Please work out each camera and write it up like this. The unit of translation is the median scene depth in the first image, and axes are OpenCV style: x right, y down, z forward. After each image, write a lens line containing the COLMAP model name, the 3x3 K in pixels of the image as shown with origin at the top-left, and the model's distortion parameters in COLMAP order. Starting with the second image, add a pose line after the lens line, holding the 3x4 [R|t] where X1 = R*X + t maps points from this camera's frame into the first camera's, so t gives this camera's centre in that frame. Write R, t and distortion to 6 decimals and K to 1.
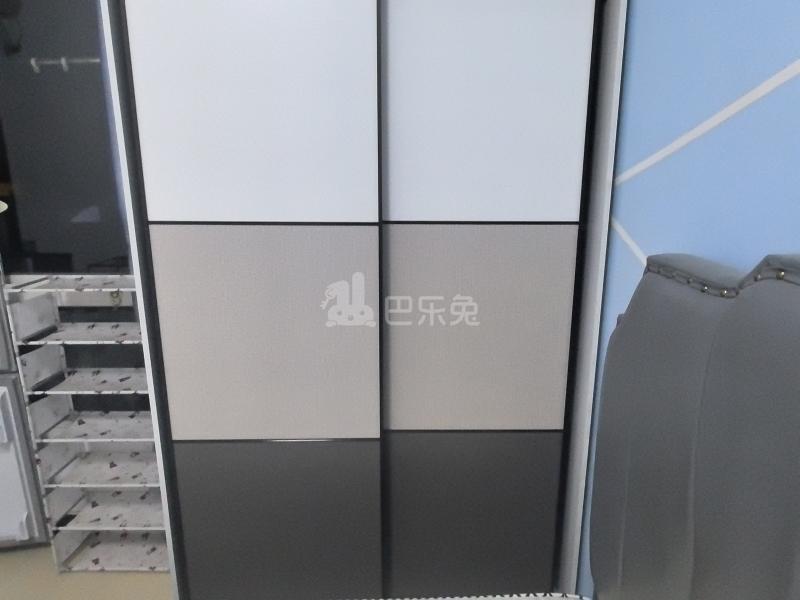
lens RADIAL K [[533.3, 0, 400.0], [0, 533.3, 300.0], [0, 0, 1]] dist [-0.002358, -0.000791]
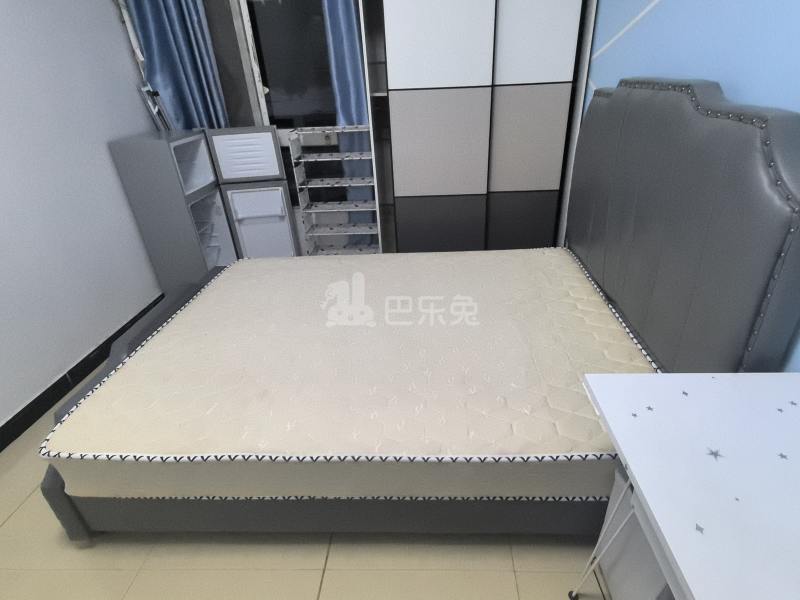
lens RADIAL K [[453.3, 0, 400.0], [0, 453.3, 300.0], [0, 0, 1]] dist [0.030643, 0.000244]
pose [[0.998517, -0.044709, -0.031058, -0.335198], [0.051386, 0.962429, 0.266625, 0.172973], [0.017971, -0.267826, 0.963300, -1.013828]]
